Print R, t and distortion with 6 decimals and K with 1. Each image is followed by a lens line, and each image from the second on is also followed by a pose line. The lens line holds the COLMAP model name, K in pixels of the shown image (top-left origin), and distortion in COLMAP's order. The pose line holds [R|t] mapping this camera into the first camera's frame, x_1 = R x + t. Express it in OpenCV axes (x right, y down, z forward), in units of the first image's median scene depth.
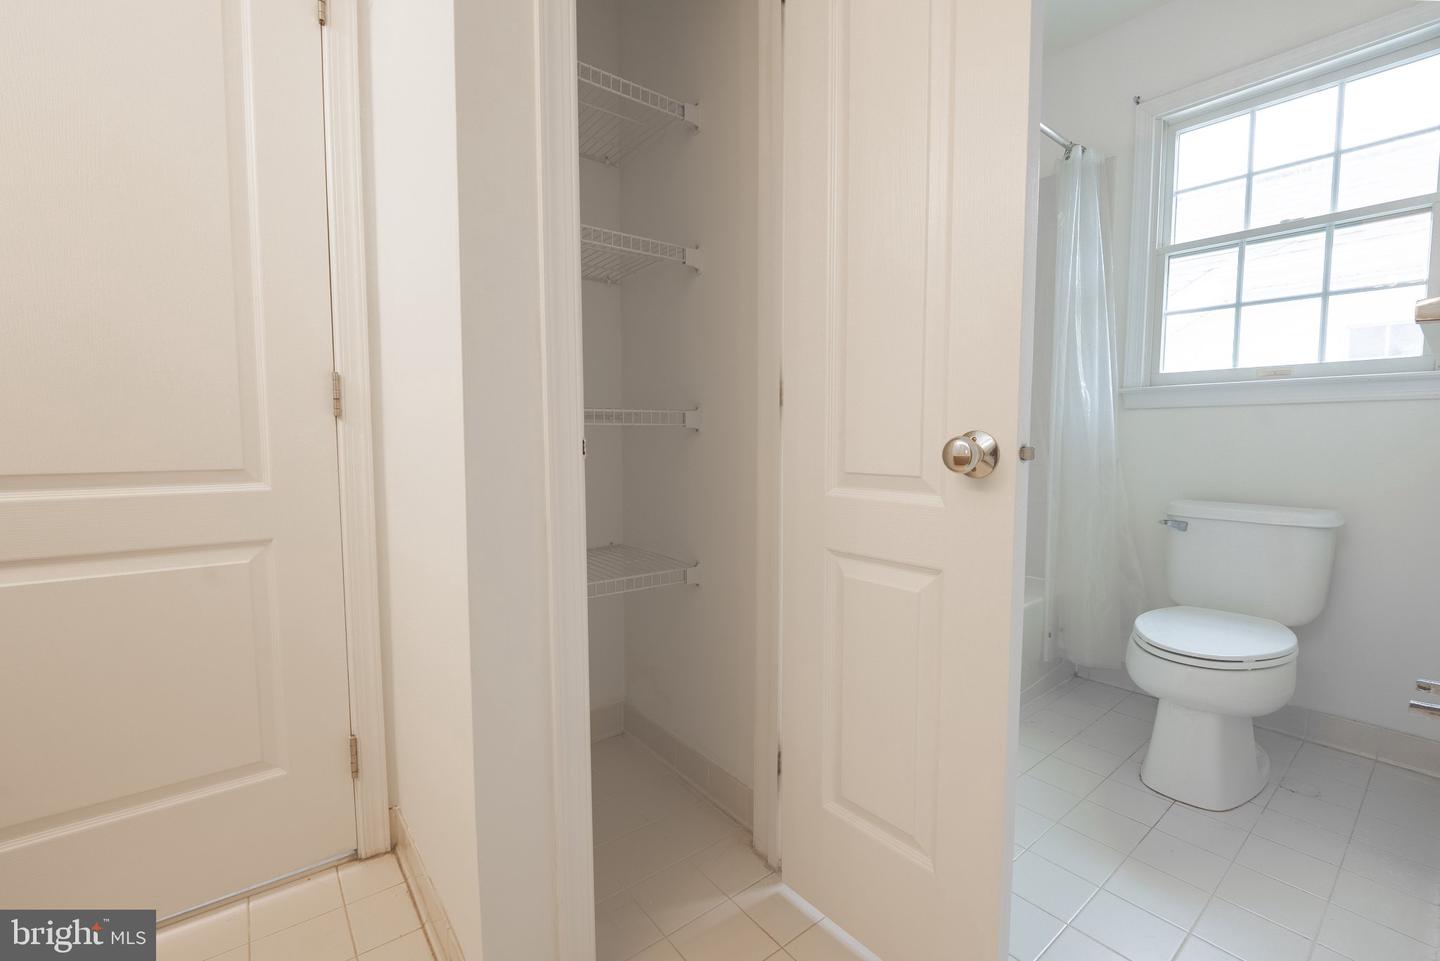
lens RADIAL K [[599.9, 0, 739.3], [0, 599.9, 485.3], [0, 0, 1]] dist [0.001159, -0.007465]
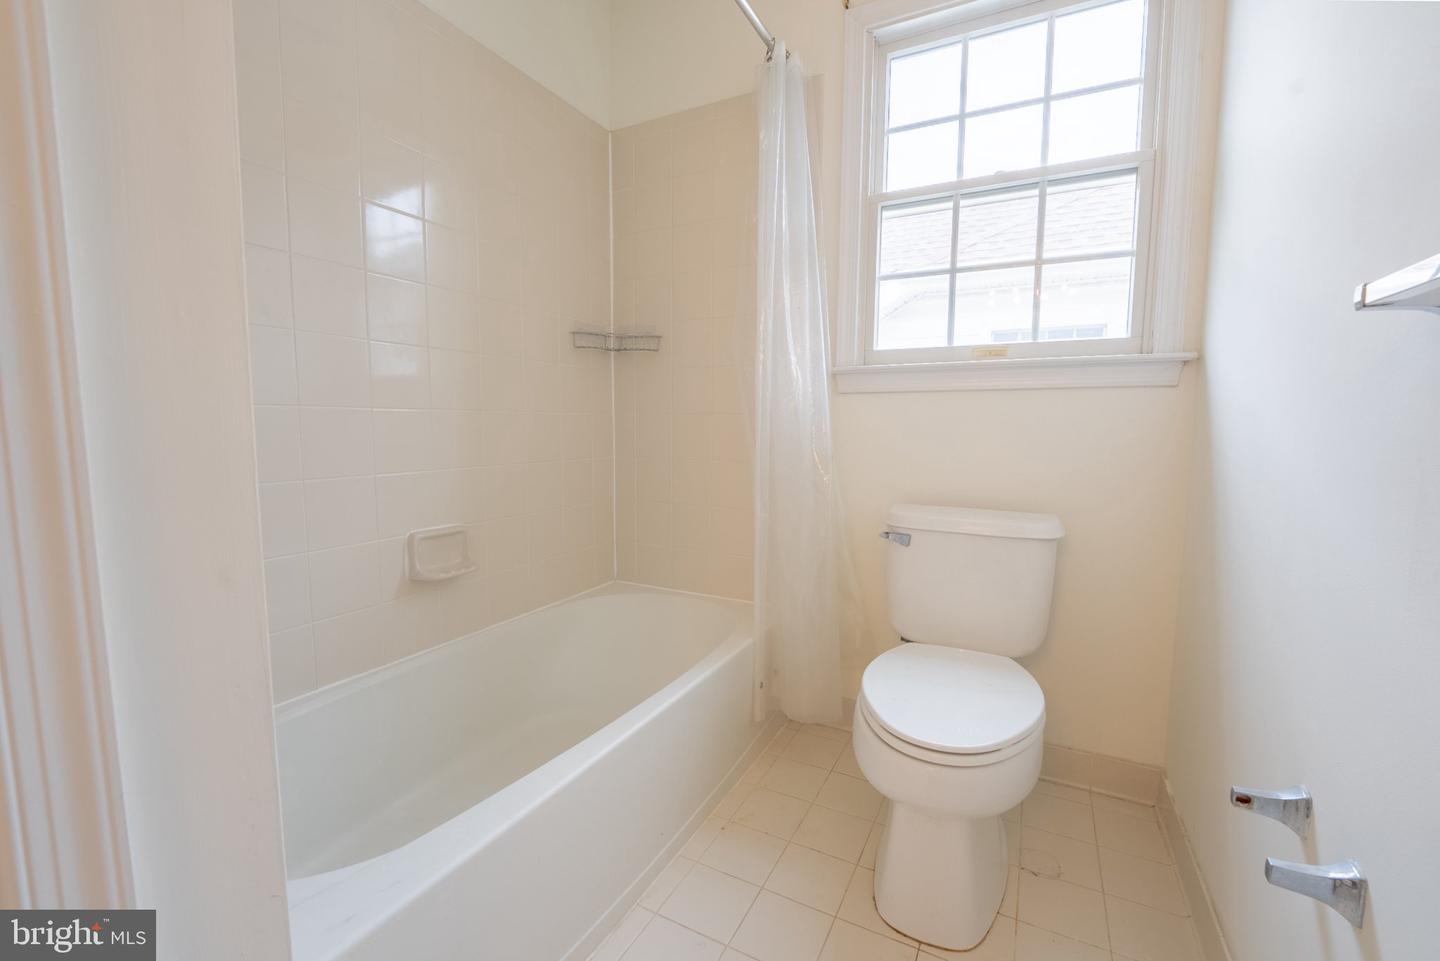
lens RADIAL K [[599.9, 0, 739.3], [0, 599.9, 485.3], [0, 0, 1]] dist [0.001159, -0.007465]
pose [[0.910694, -0.032994, 0.411761, 0.189125], [0.023087, 0.999312, 0.029012, -0.029488], [-0.412435, -0.016915, 0.910830, 0.325866]]
